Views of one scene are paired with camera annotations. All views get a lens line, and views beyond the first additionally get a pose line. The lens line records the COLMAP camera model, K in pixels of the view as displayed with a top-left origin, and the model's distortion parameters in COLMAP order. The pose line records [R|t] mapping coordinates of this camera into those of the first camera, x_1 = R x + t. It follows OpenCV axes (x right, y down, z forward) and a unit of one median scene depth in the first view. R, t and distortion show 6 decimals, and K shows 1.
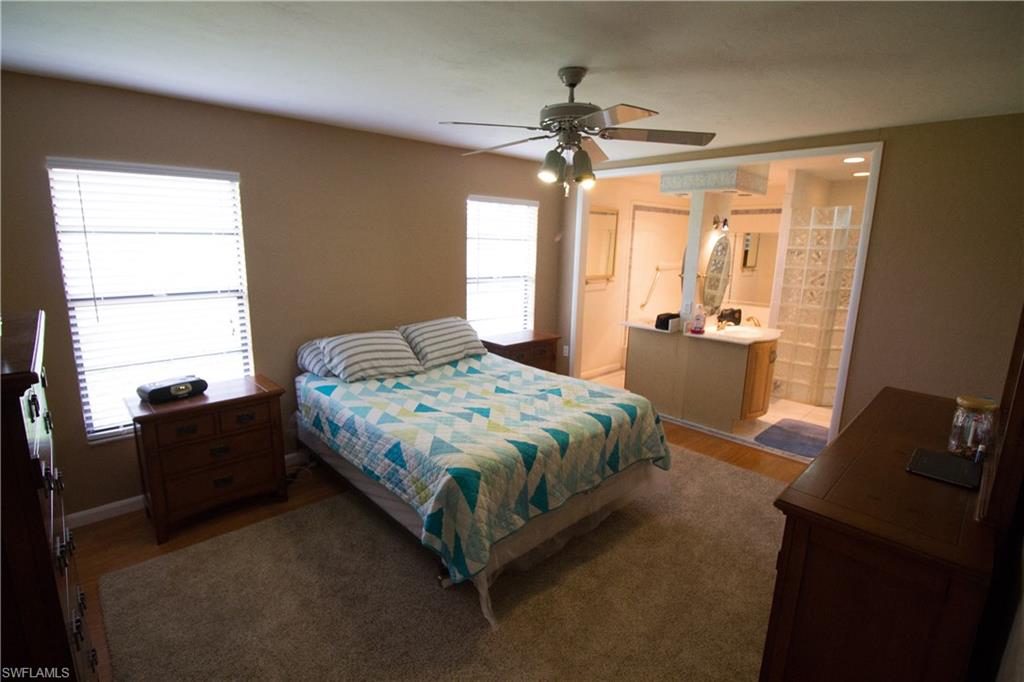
lens RADIAL K [[483.6, 0, 503.6], [0, 483.6, 336.3], [0, 0, 1]] dist [0.001861, -0.017528]
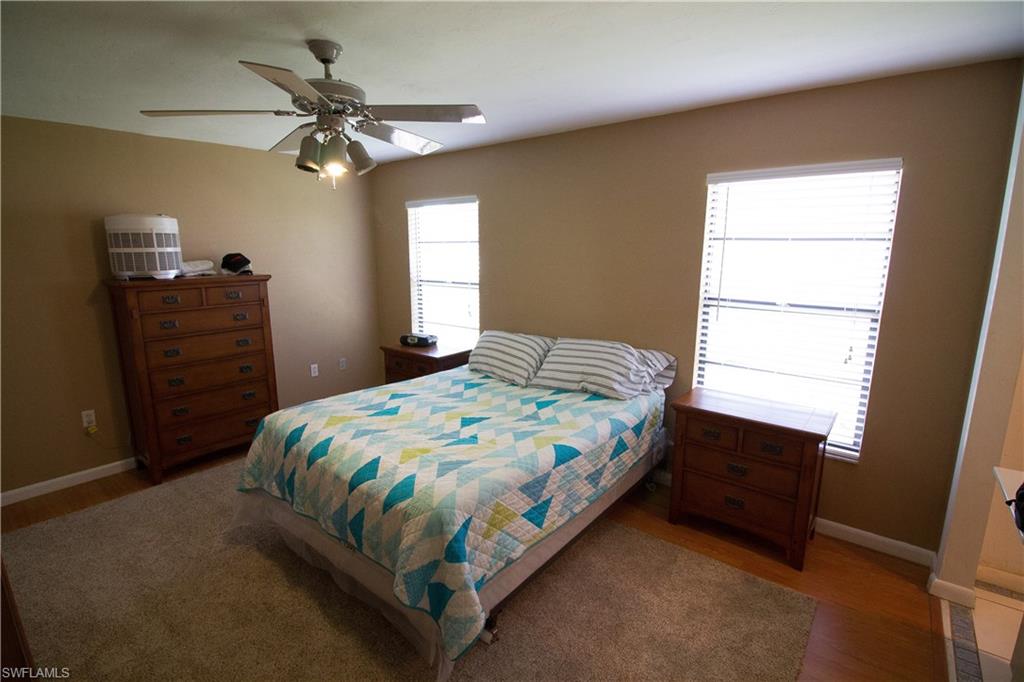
lens RADIAL K [[483.6, 0, 503.6], [0, 483.6, 336.3], [0, 0, 1]] dist [0.001861, -0.017528]
pose [[0.134704, 0.165315, -0.976998, 0.800146], [-0.194631, 0.971192, 0.137497, -0.154787], [0.971583, 0.171633, 0.162999, 0.895629]]
